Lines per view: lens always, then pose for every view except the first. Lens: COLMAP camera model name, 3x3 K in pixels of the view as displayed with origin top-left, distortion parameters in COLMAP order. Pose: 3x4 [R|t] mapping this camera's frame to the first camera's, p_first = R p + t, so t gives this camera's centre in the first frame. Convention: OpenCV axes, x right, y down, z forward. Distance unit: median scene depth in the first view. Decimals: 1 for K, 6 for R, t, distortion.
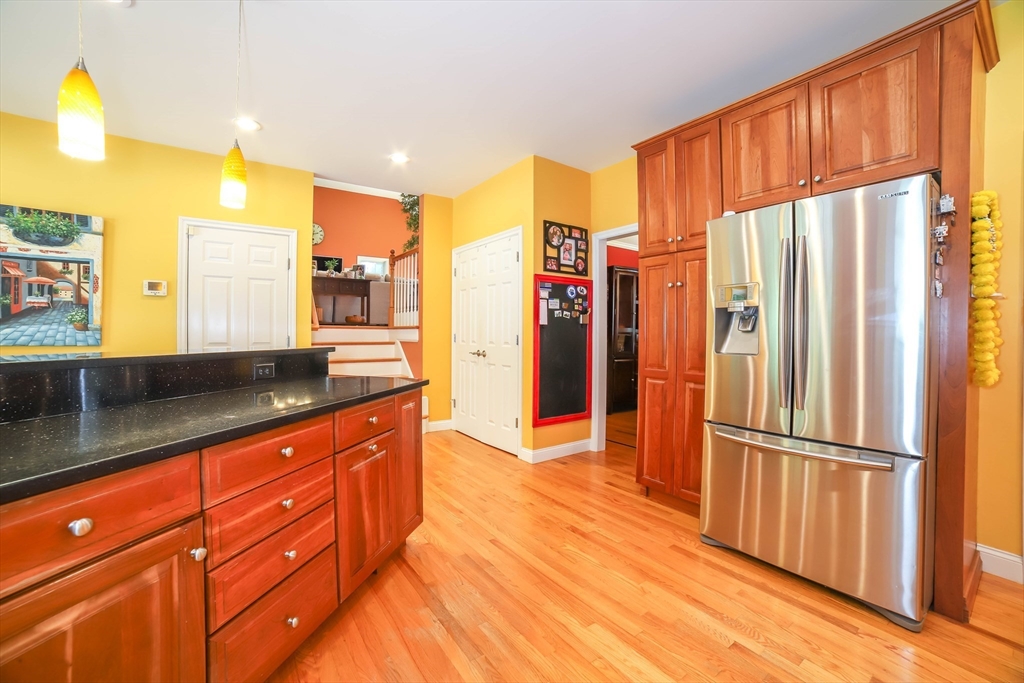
lens RADIAL K [[415.5, 0, 517.9], [0, 415.5, 331.4], [0, 0, 1]] dist [-0.104168, 0.034044]
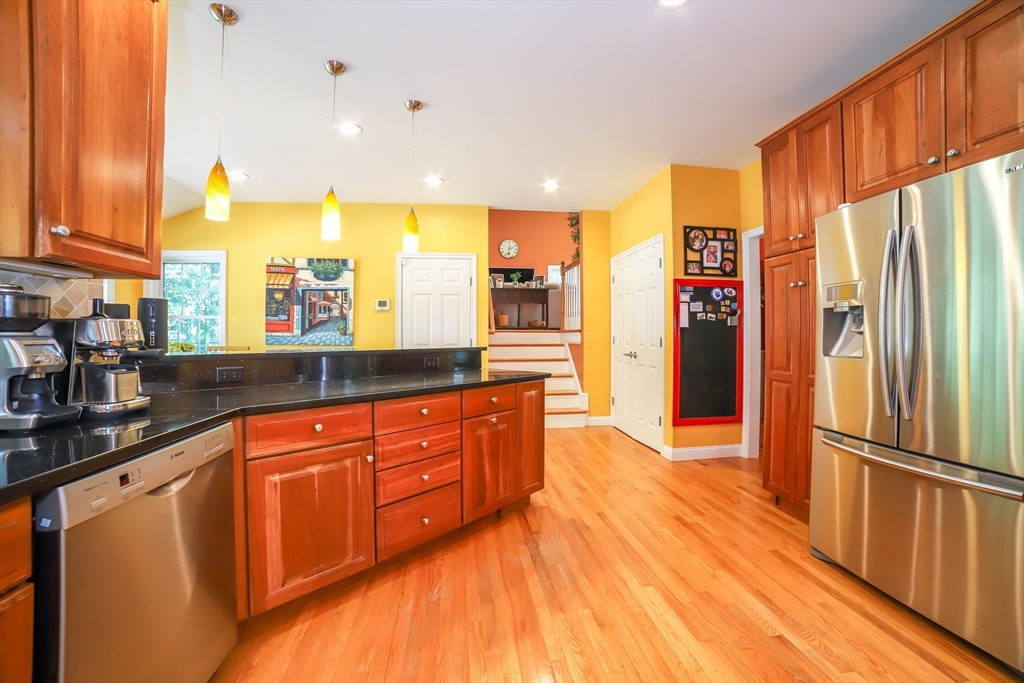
lens RADIAL K [[415.5, 0, 517.9], [0, 415.5, 331.4], [0, 0, 1]] dist [-0.104168, 0.034044]
pose [[0.889117, -0.008512, -0.457601, 0.237379], [0.005260, 0.999951, -0.008382, 0.000483], [0.457650, 0.005045, 0.889118, -0.133429]]
